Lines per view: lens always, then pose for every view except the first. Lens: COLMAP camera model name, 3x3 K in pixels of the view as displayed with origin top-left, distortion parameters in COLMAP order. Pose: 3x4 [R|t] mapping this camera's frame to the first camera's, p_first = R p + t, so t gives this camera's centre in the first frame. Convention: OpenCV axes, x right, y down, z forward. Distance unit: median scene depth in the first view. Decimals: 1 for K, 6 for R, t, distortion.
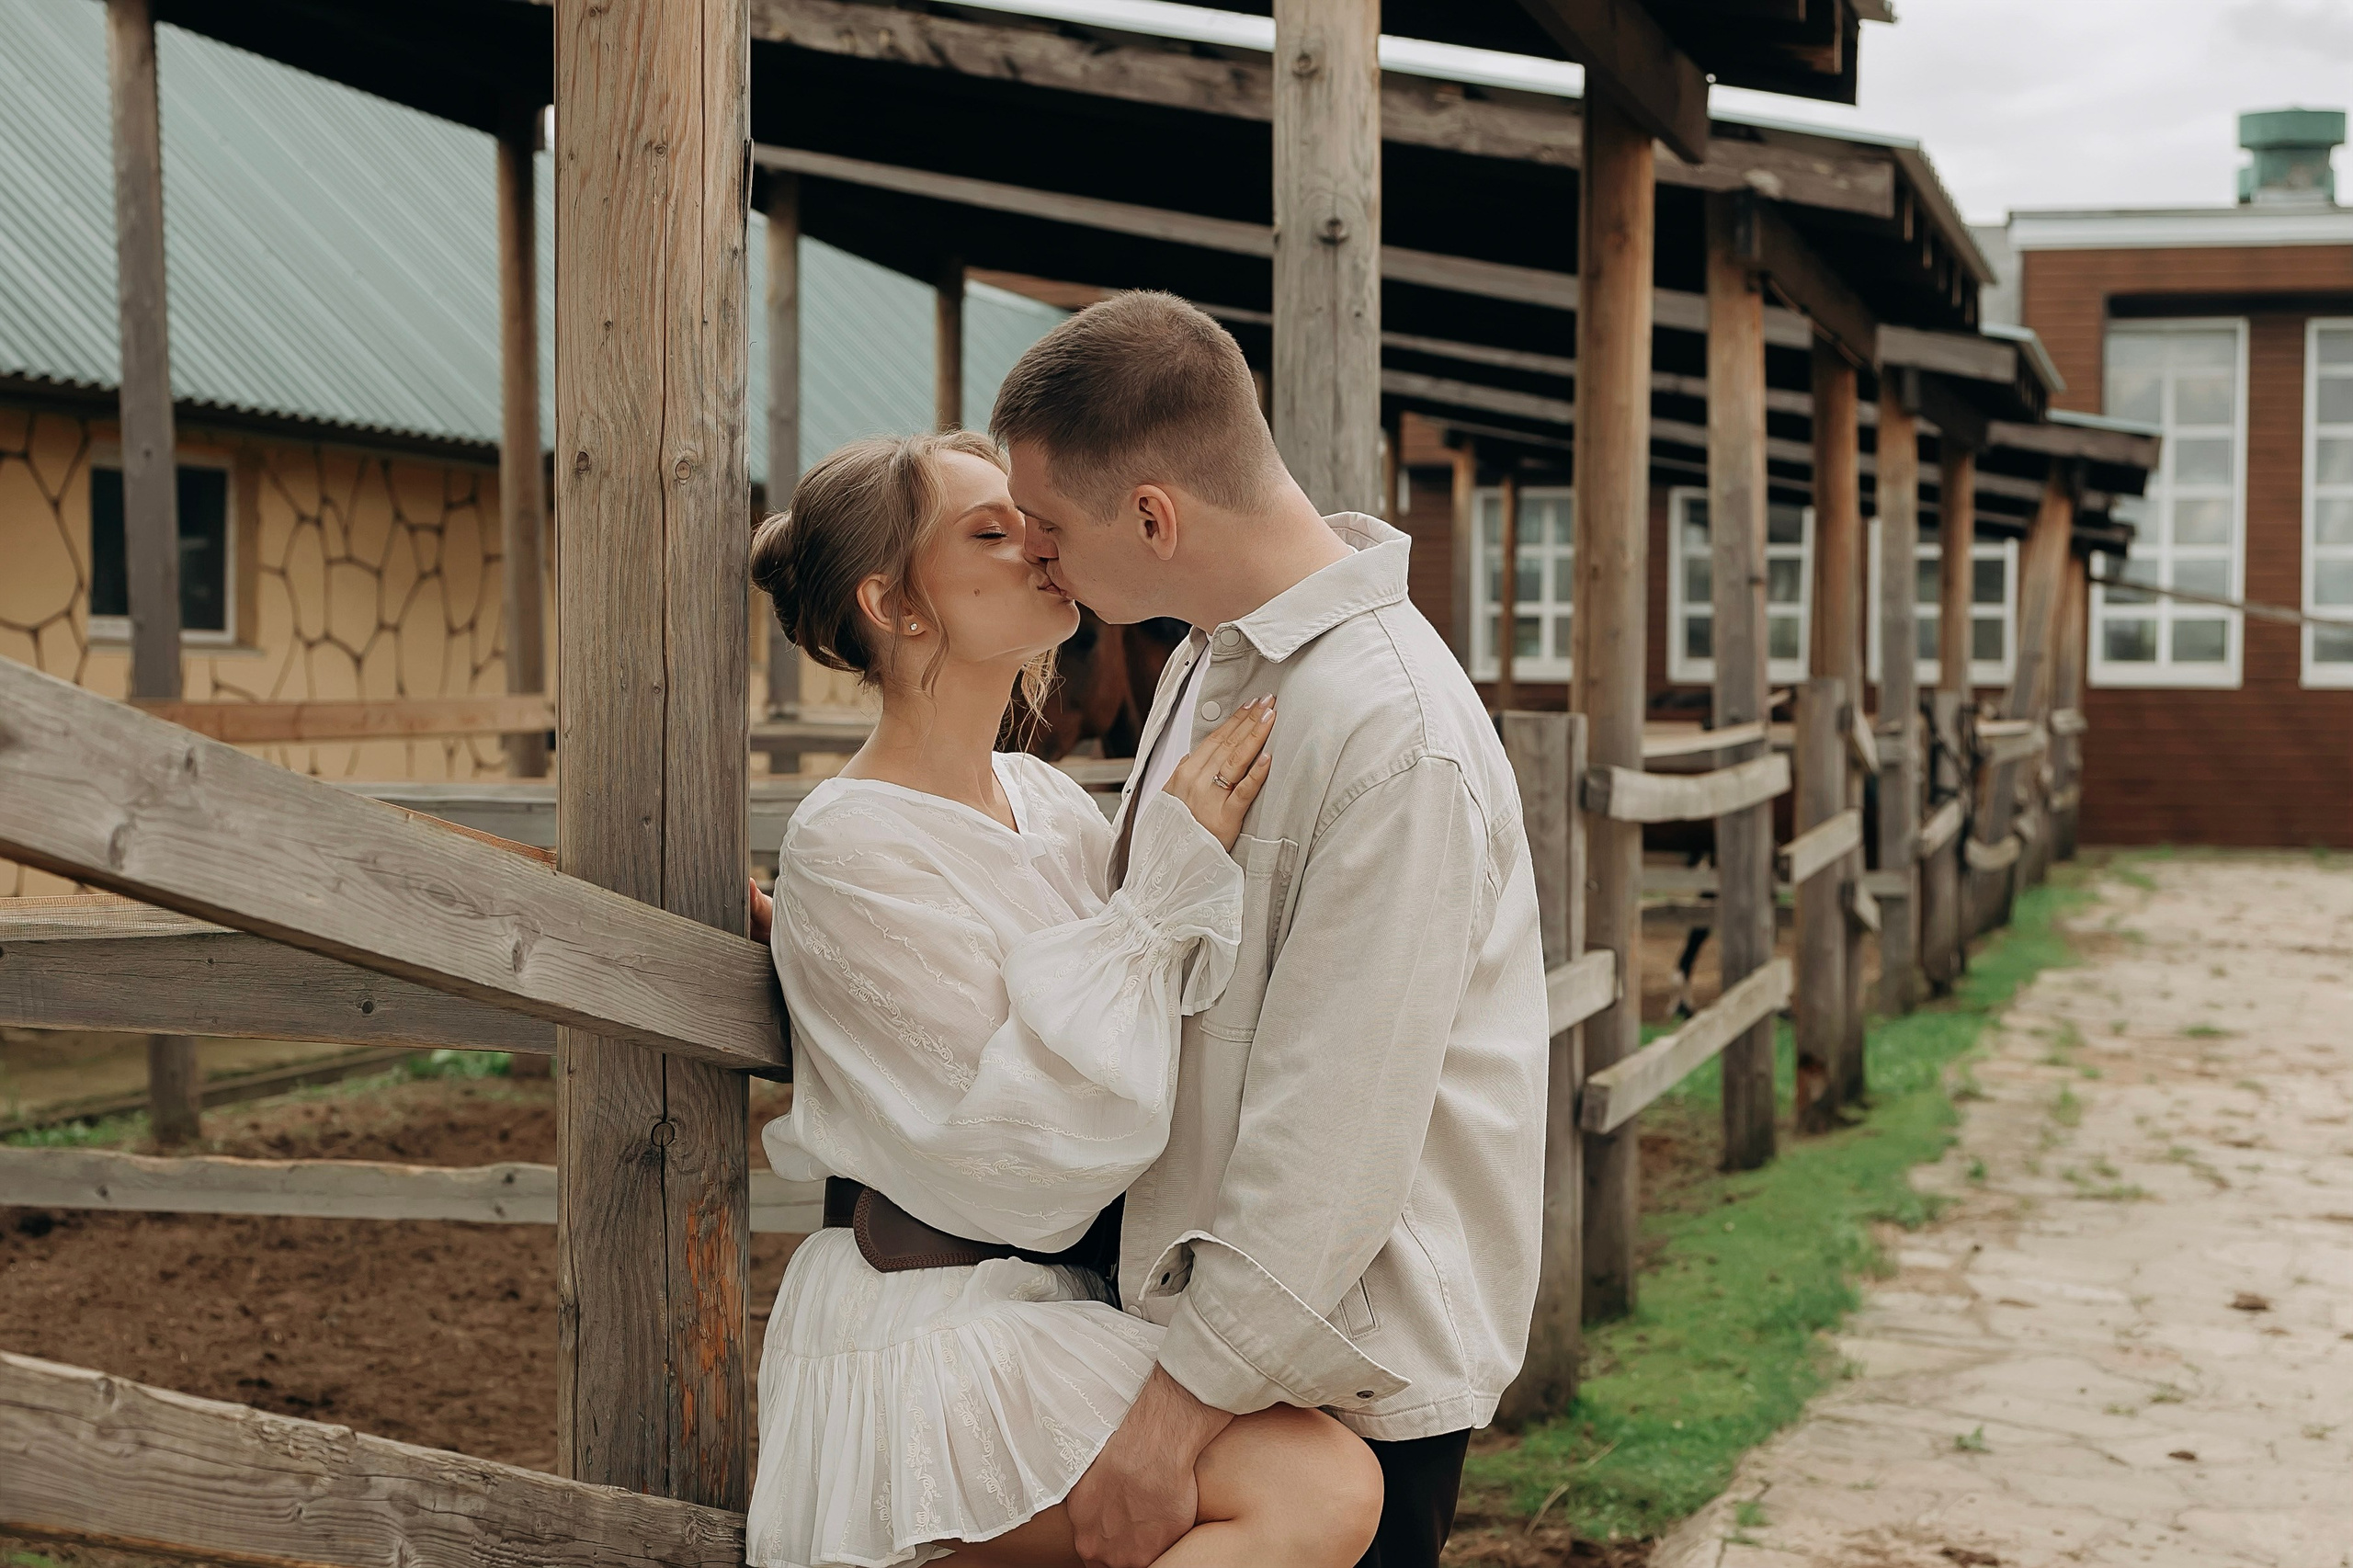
lens RADIAL K [[4270.7, 0, 1176.2], [0, 4270.7, 872.2], [0, 0, 1]] dist [-0.063208, 0.107932]
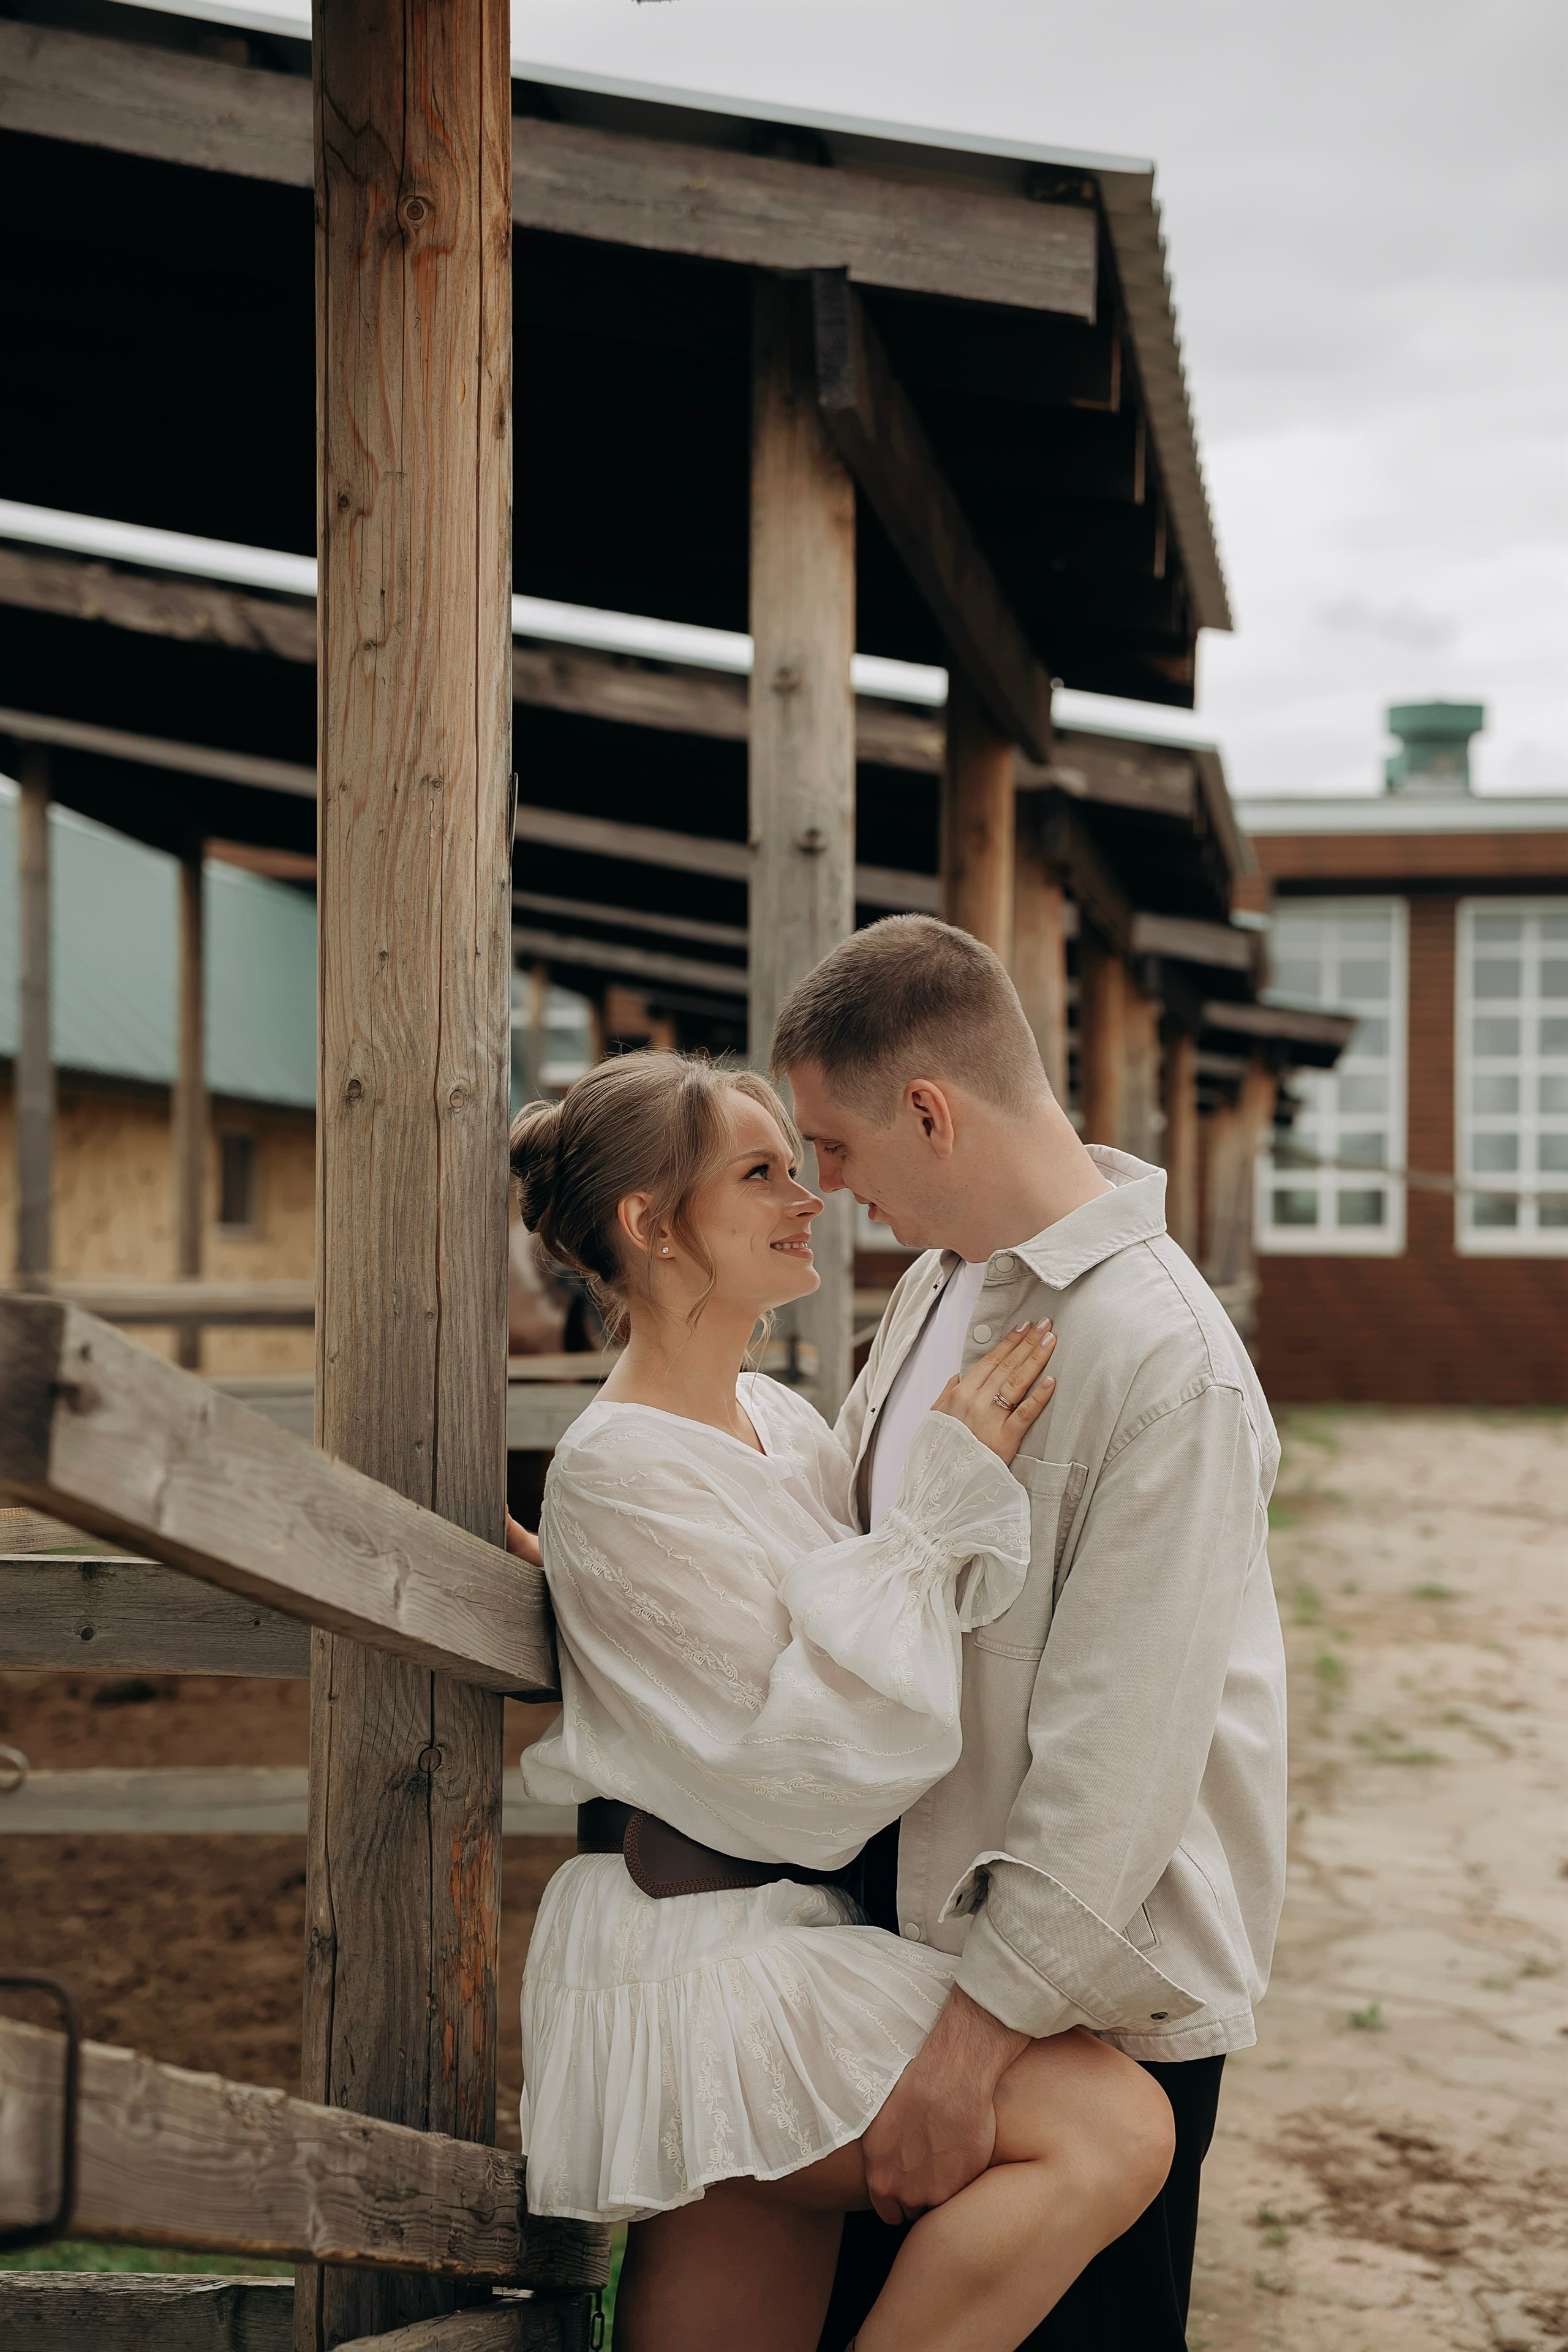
lens RADIAL K [[4176.7, 0, 784.0], [0, 4176.7, 1176.0], [0, 0, 1]] dist [0.329140, 0.223084]
pose [[0.990710, 0.004074, 0.135928, -0.173091], [0.003683, 0.998381, -0.056763, -0.018892], [-0.135939, 0.056736, 0.989091, 0.003563]]
